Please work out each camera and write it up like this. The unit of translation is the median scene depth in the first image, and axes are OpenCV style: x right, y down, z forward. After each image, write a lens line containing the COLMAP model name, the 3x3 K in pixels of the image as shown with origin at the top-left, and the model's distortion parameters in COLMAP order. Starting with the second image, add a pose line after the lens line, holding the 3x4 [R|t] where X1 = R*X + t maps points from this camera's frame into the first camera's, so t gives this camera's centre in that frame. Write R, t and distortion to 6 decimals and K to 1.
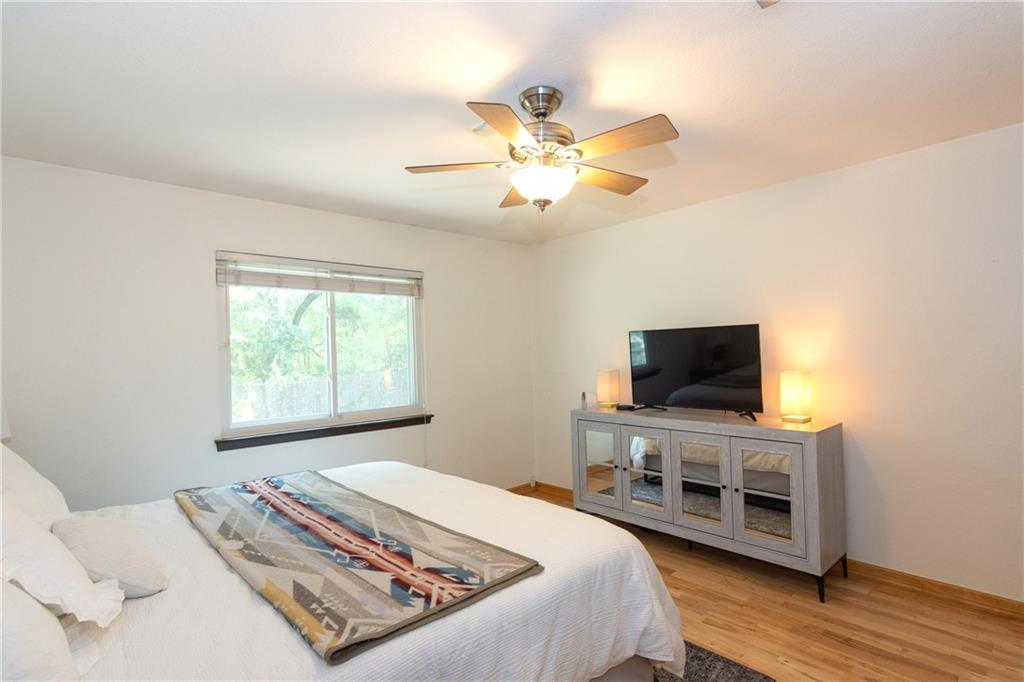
lens RADIAL K [[495.1, 0, 523.8], [0, 495.1, 346.8], [0, 0, 1]] dist [0.001086, 0.000192]
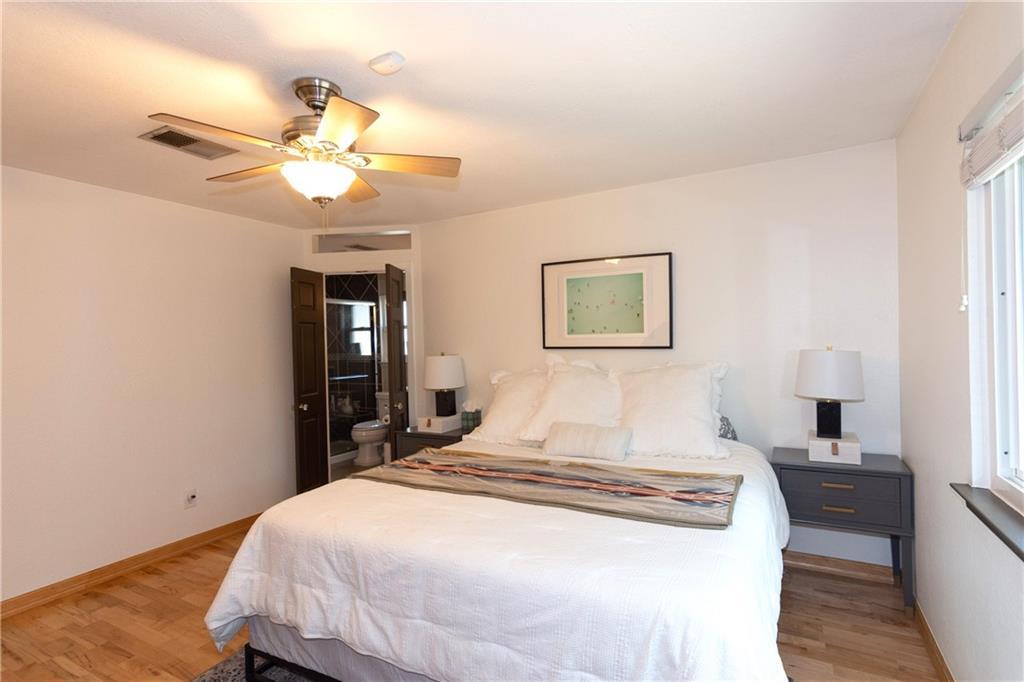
lens RADIAL K [[496.0, 0, 530.2], [0, 496.0, 350.9], [0, 0, 1]] dist [-0.042030, 0.000139]
pose [[-0.940268, 0.060282, -0.335056, -0.006511], [0.056729, 0.998181, 0.020391, 0.008699], [0.335676, 0.000166, -0.941977, 1.905306]]
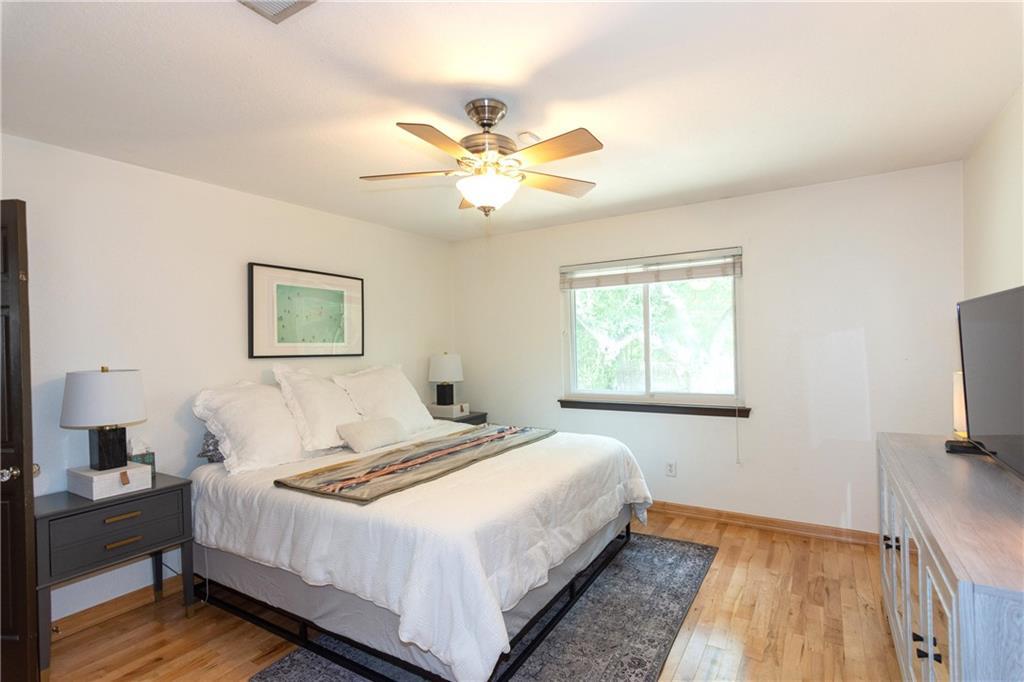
lens RADIAL K [[495.1, 0, 523.8], [0, 495.1, 346.8], [0, 0, 1]] dist [0.001086, 0.000192]
pose [[0.285865, 0.027492, -0.957875, 1.025544], [0.026405, 0.998983, 0.036552, -0.028552], [0.957906, -0.035742, 0.284849, 0.707921]]
